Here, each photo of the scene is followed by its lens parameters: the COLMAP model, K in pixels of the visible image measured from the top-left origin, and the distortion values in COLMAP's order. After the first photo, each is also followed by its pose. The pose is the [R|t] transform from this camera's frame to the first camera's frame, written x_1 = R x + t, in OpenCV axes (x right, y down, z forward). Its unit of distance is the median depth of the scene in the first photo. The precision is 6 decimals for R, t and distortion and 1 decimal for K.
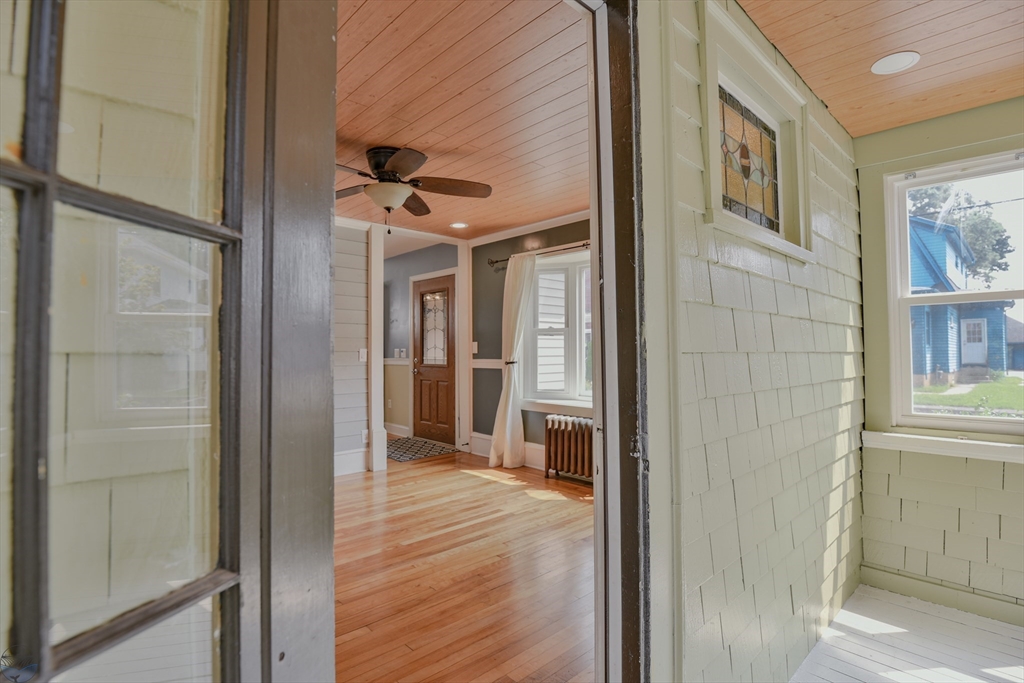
lens RADIAL K [[500.2, 0, 511.2], [0, 500.2, 343.9], [0, 0, 1]] dist [-0.020310, -0.005143]
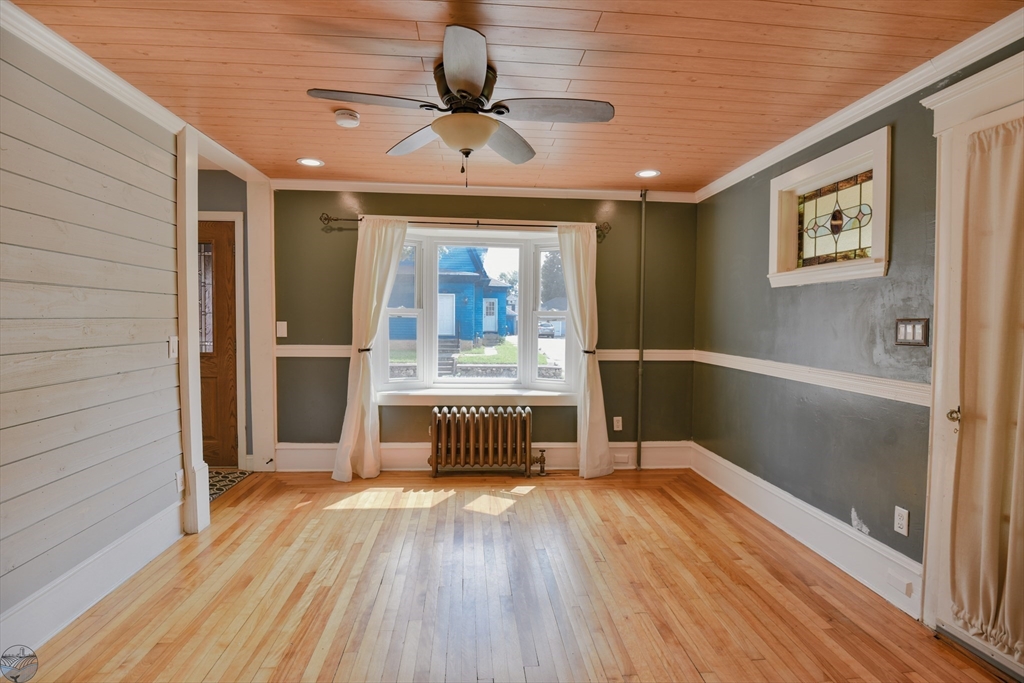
lens RADIAL K [[500.2, 0, 513.9], [0, 500.2, 344.0], [0, 0, 1]] dist [-0.020310, -0.005143]
pose [[0.622920, -0.028044, 0.781783, -0.489614], [-0.027273, 0.997971, 0.057530, -0.025151], [-0.781810, -0.057158, 0.620891, 0.311798]]
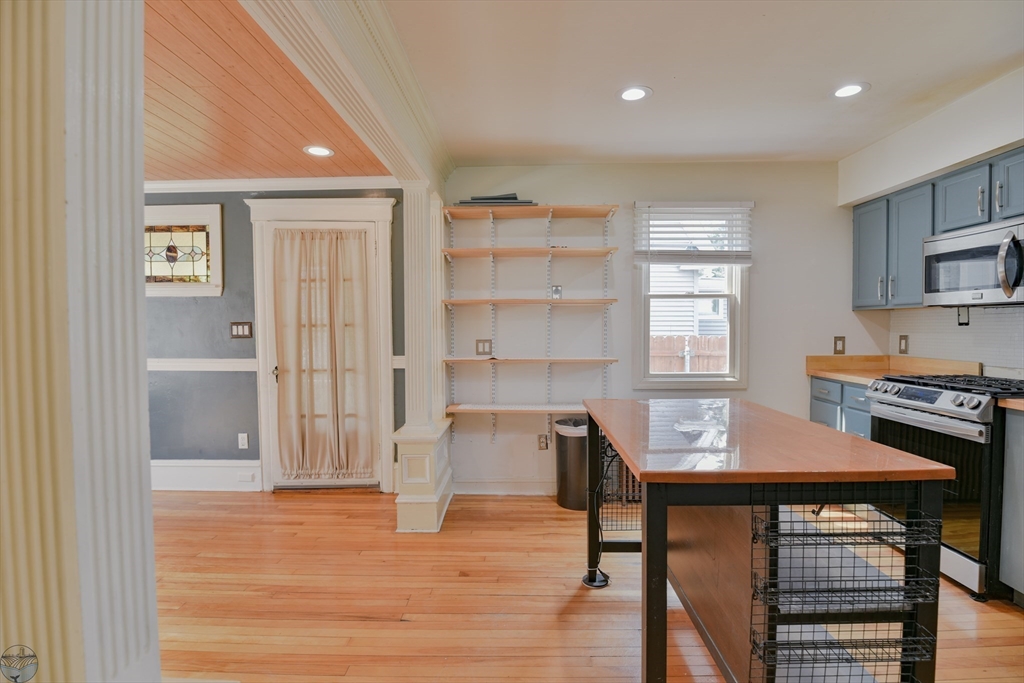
lens RADIAL K [[500.2, 0, 514.1], [0, 500.2, 342.3], [0, 0, 1]] dist [-0.020310, -0.005143]
pose [[-0.711491, -0.017853, 0.702469, -0.764149], [-0.009367, 0.999829, 0.015923, -0.017415], [-0.702633, 0.004749, -0.711536, 0.559086]]
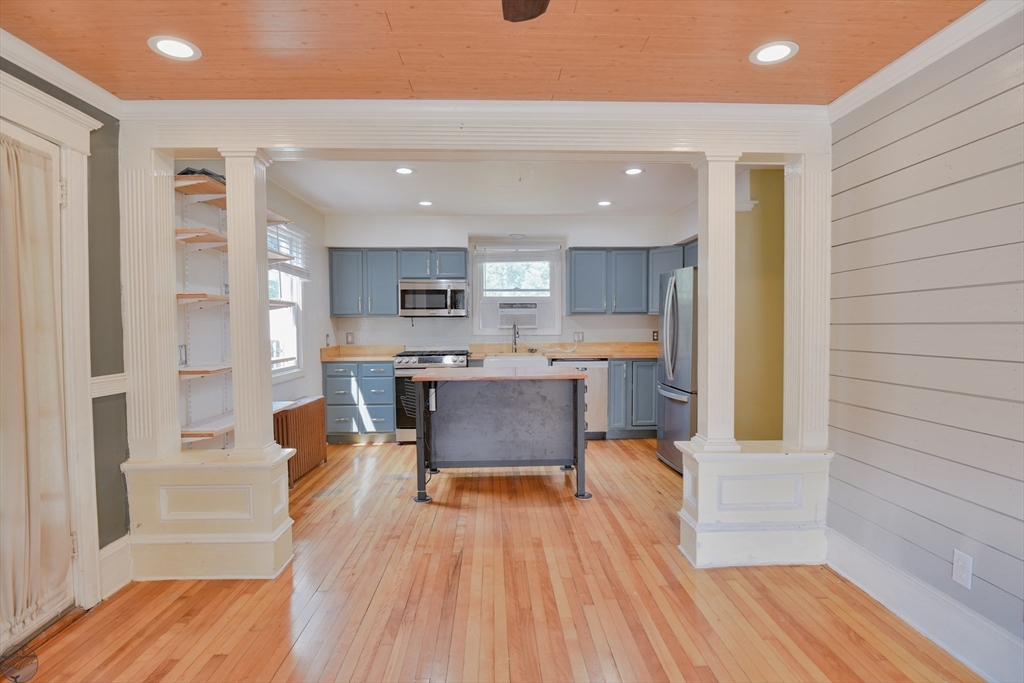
lens RADIAL K [[500.2, 0, 517.9], [0, 500.2, 338.9], [0, 0, 1]] dist [-0.020310, -0.005143]
pose [[-0.657194, 0.027128, -0.753233, -0.016828], [0.023454, 0.999604, 0.015537, -0.015719], [0.753357, -0.007456, -0.657570, 0.741489]]
